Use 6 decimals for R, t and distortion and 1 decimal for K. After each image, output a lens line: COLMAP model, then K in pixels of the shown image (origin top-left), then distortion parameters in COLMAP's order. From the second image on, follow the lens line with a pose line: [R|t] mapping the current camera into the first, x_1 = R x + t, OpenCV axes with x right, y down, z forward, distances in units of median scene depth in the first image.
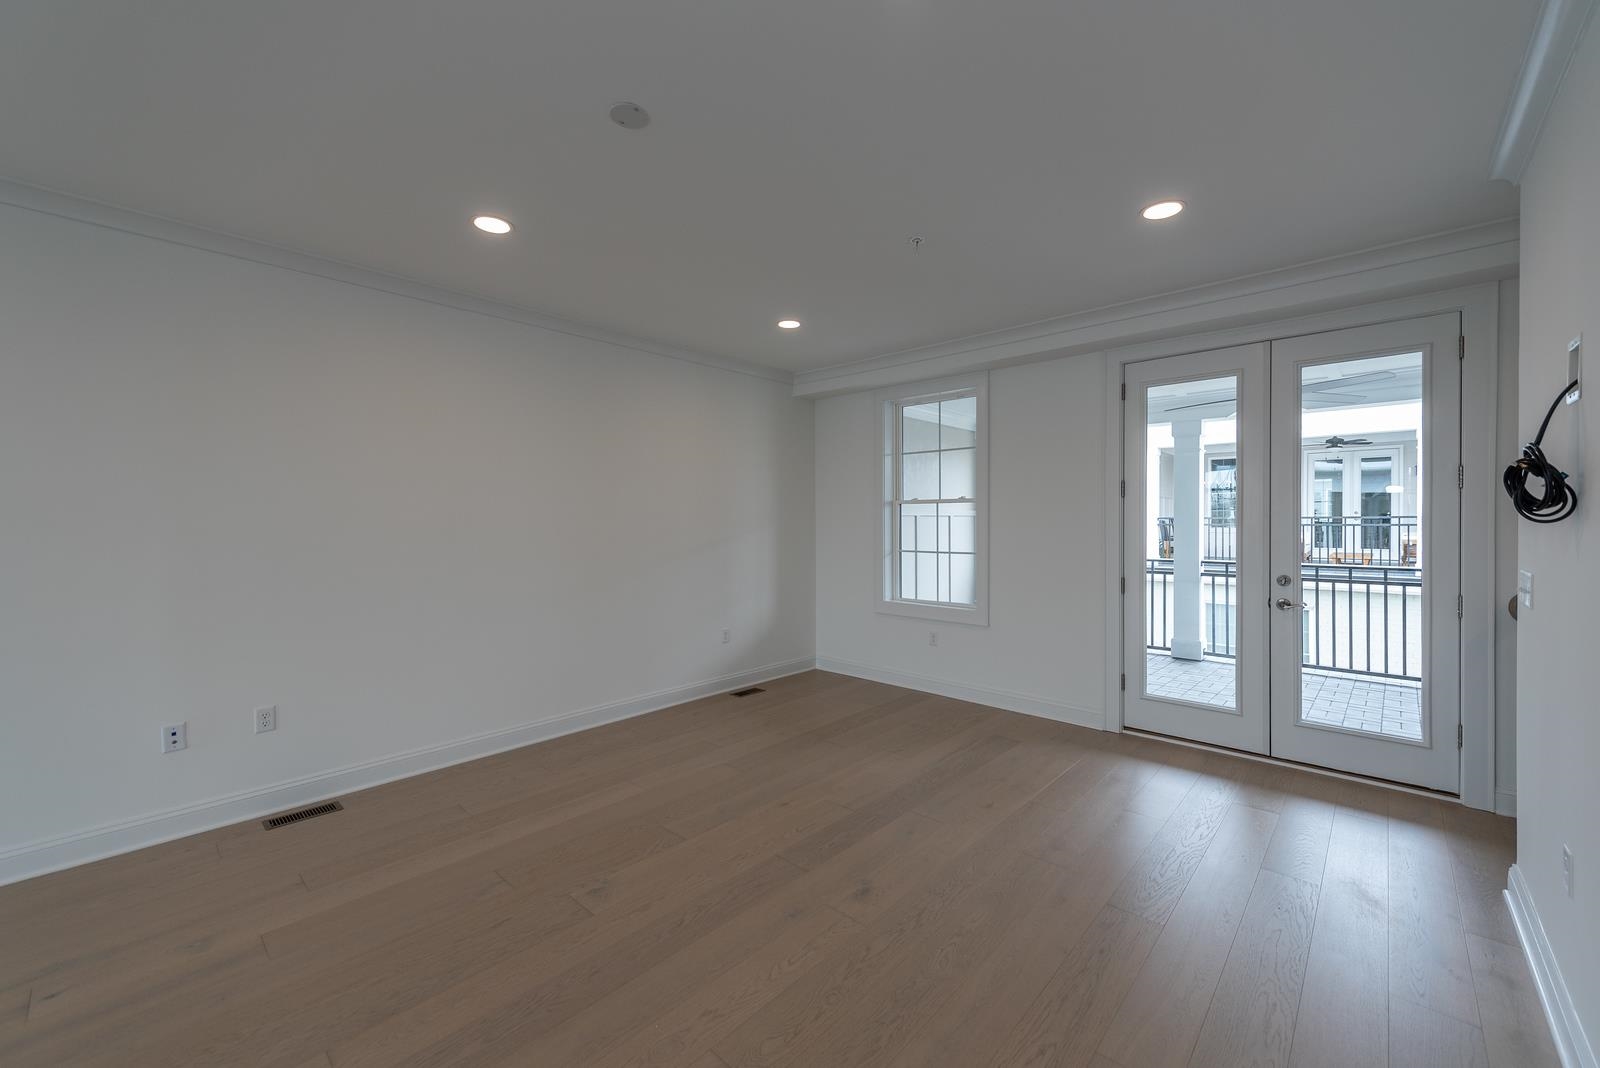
lens RADIAL K [[632.6, 0, 800.7], [0, 632.6, 509.5], [0, 0, 1]] dist [0.008340, -0.000211]
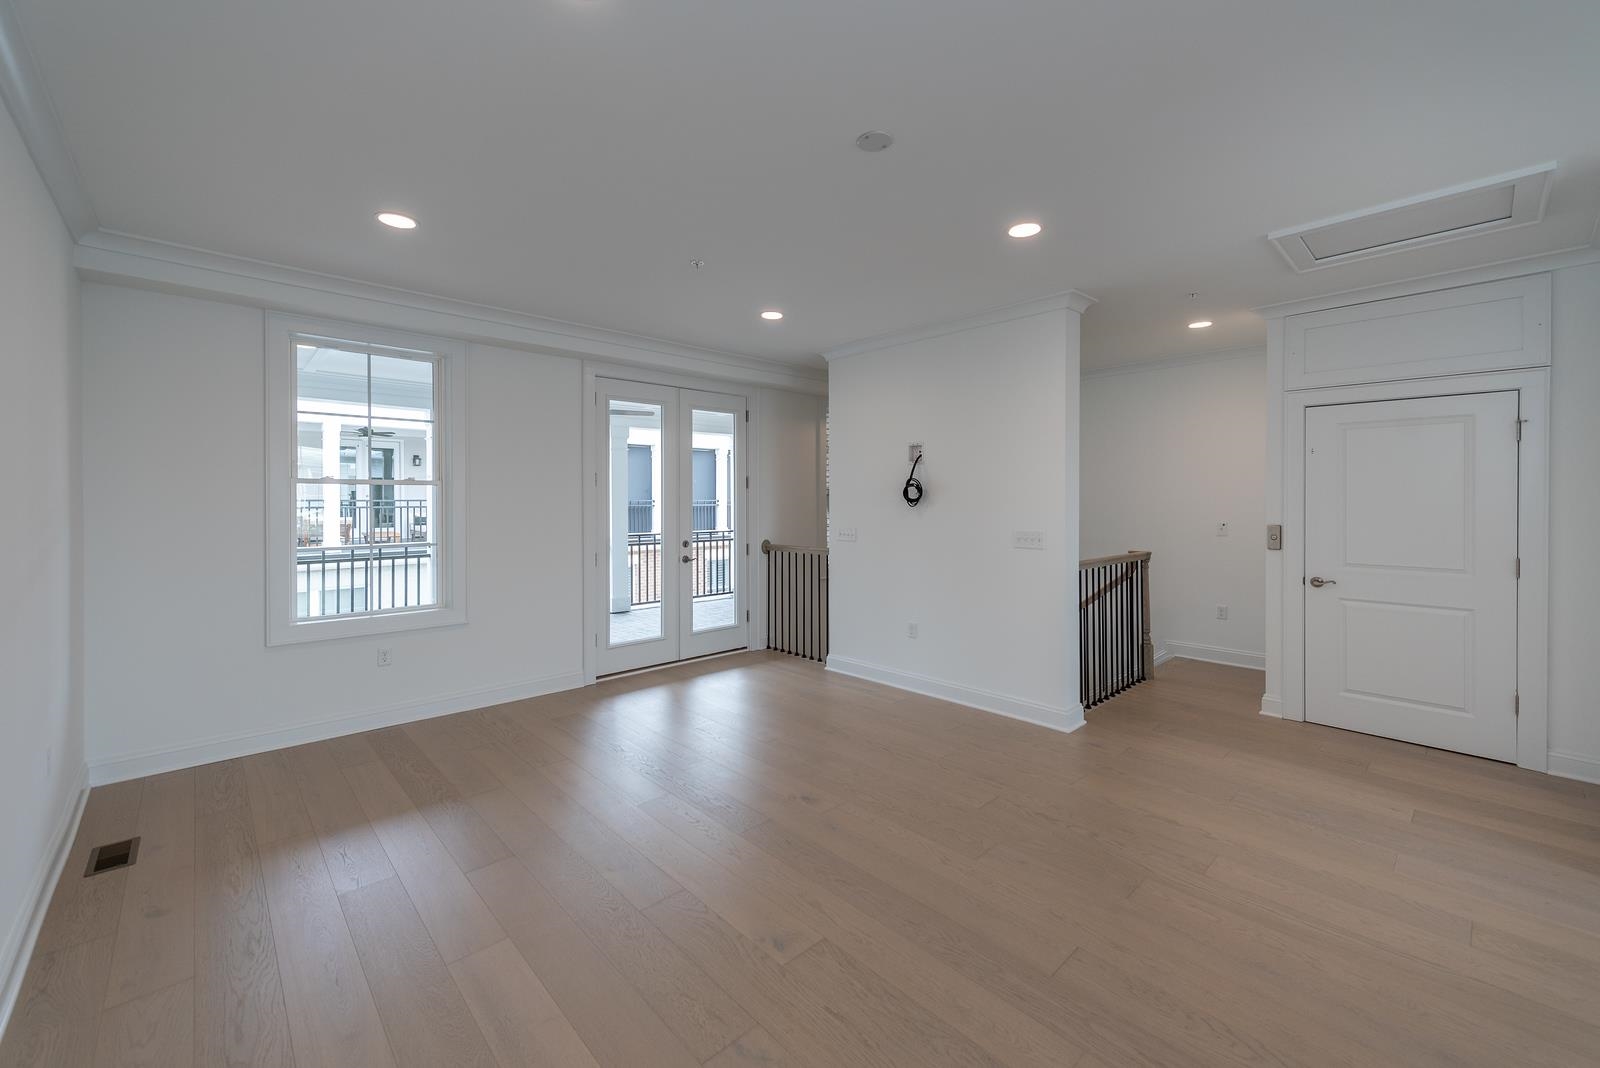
lens RADIAL K [[632.6, 0, 800.7], [0, 632.6, 509.5], [0, 0, 1]] dist [0.008340, -0.000211]
pose [[0.068556, -0.013013, 0.997562, -0.614177], [-0.014990, 0.999789, 0.014072, 0.001332], [-0.997535, -0.015918, 0.068346, 0.484953]]
